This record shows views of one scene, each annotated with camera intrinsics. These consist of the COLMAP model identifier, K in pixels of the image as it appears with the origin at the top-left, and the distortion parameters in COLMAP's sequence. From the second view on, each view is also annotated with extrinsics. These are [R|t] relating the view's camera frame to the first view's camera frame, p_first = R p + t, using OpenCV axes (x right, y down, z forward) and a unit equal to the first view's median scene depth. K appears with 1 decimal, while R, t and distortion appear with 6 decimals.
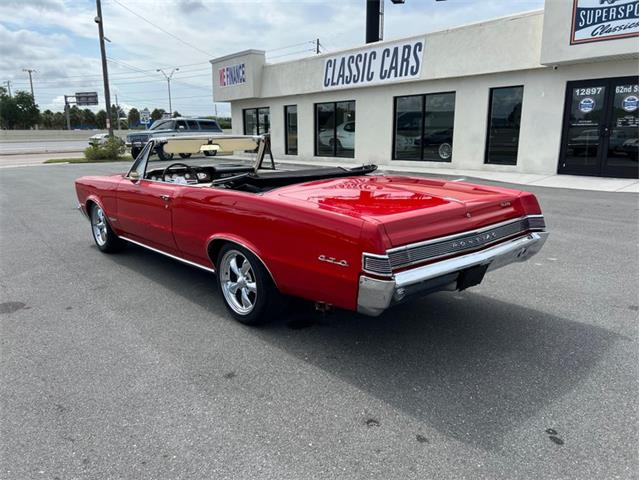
lens RADIAL K [[498.5, 0, 301.2], [0, 498.5, 238.3], [0, 0, 1]] dist [0.013533, -0.000995]
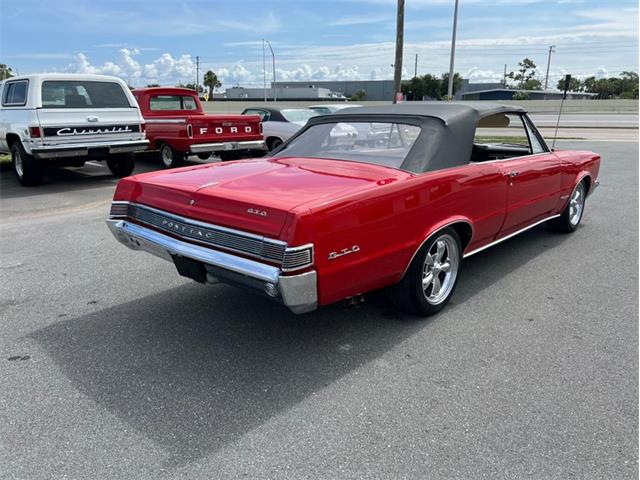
lens RADIAL K [[479.0, 0, 317.5], [0, 479.0, 241.0], [0, 0, 1]] dist [0.057560, -0.068357]
pose [[0.085299, 0.270135, -0.959036, 0.240668], [-0.200047, 0.947587, 0.249118, -0.048080], [0.976066, 0.170603, 0.134868, 0.220930]]
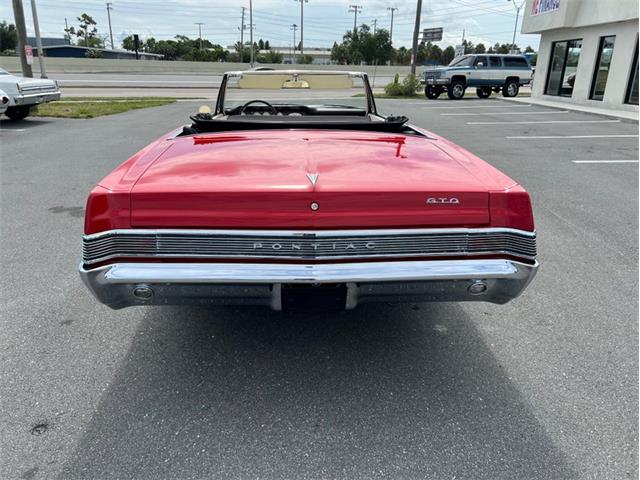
lens RADIAL K [[479.0, 0, 317.5], [0, 479.0, 241.0], [0, 0, 1]] dist [0.057560, -0.068357]
pose [[0.777838, 0.227147, -0.585979, 0.139246], [-0.148475, 0.972423, 0.179860, -0.022142], [0.610674, -0.052899, 0.790113, 0.102860]]
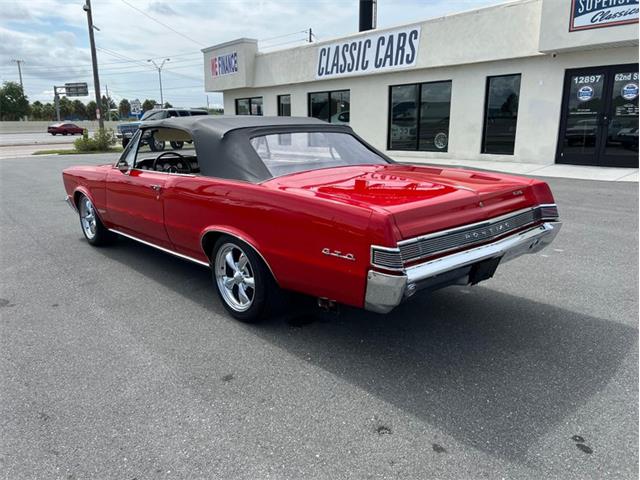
lens RADIAL K [[501.9, 0, 294.2], [0, 501.9, 239.8], [0, 0, 1]] dist [0.011470, 0.000688]
pose [[0.999989, -0.004611, -0.000883, -0.002860], [0.004626, 0.999819, 0.018444, 0.000153], [0.000798, -0.018448, 0.999829, 0.011673]]
